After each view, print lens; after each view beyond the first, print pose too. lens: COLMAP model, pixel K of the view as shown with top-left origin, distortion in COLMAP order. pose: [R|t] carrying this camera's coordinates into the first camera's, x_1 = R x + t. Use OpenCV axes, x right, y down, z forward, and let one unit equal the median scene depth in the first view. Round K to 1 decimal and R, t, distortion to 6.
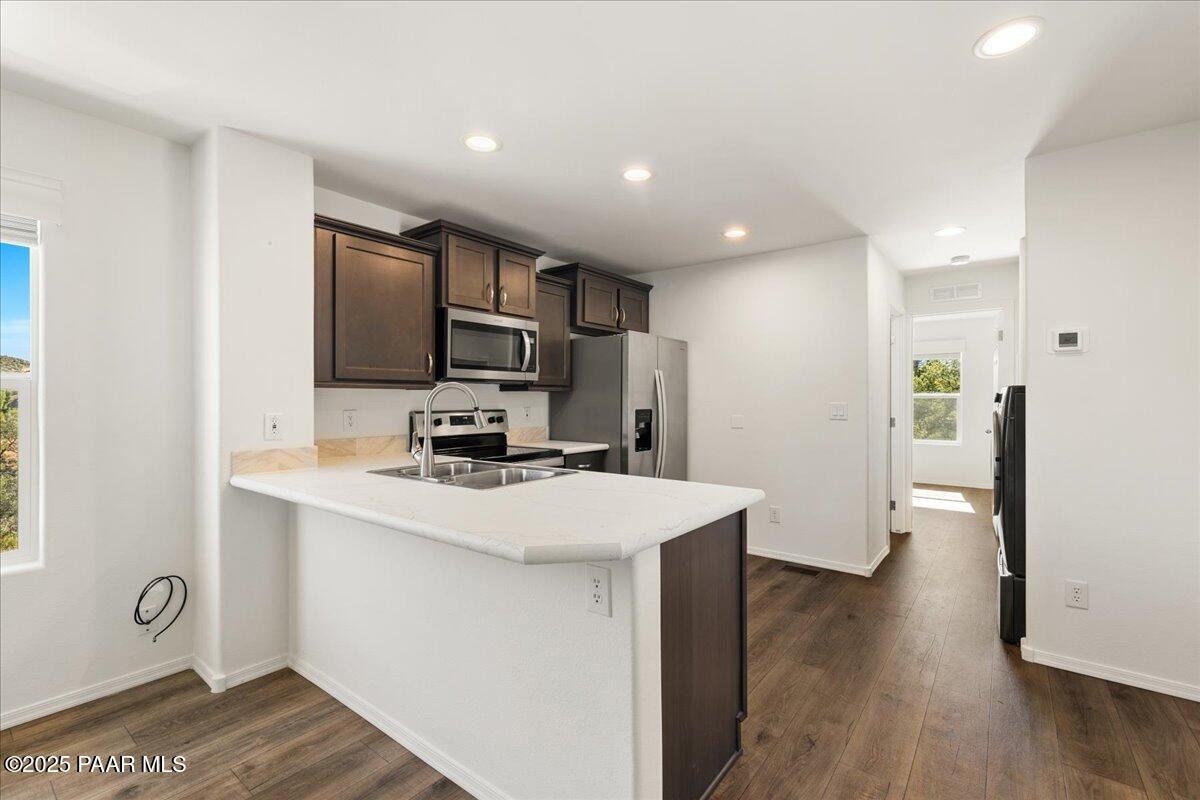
lens RADIAL K [[526.7, 0, 607.9], [0, 526.7, 397.1], [0, 0, 1]] dist [0.000411, 0.000300]
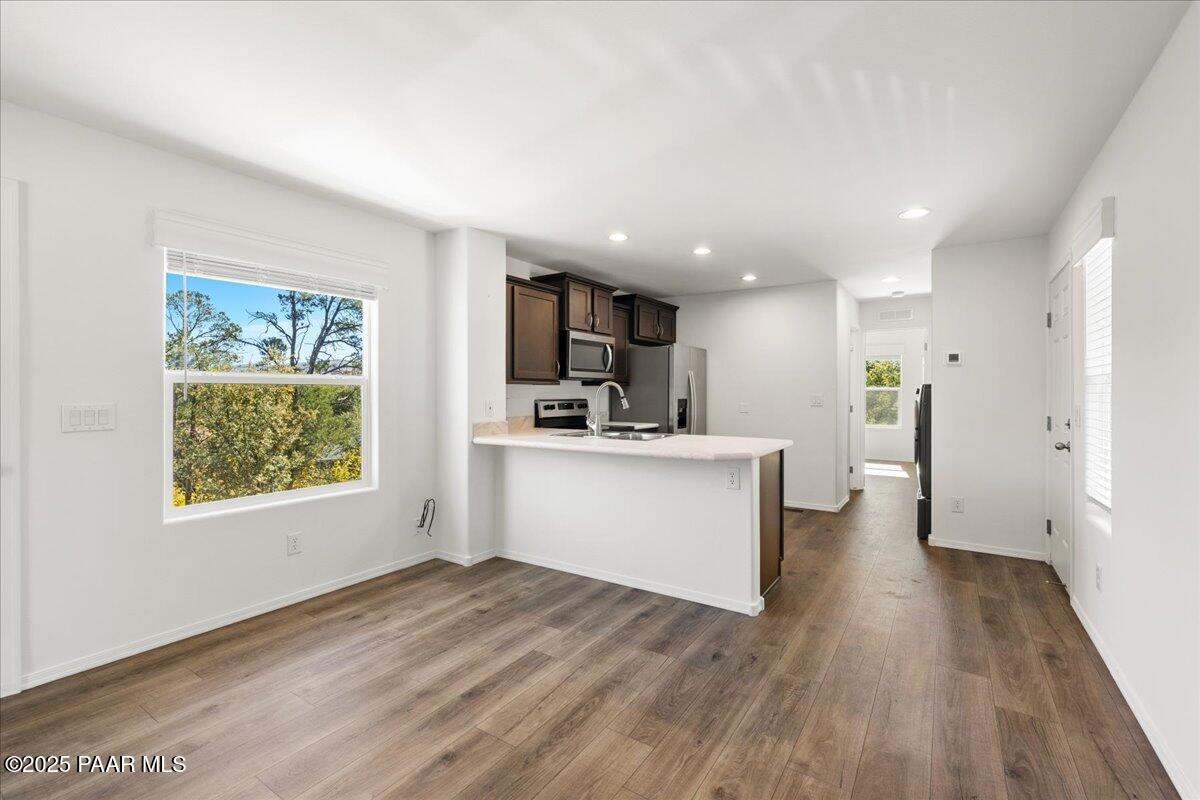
lens RADIAL K [[528.3, 0, 605.4], [0, 528.3, 390.9], [0, 0, 1]] dist [-0.000804, 0.000049]
pose [[0.997401, 0.001838, 0.072024, -0.311235], [-0.002066, 0.999993, 0.003087, -0.002614], [-0.072018, -0.003228, 0.997398, -0.512993]]
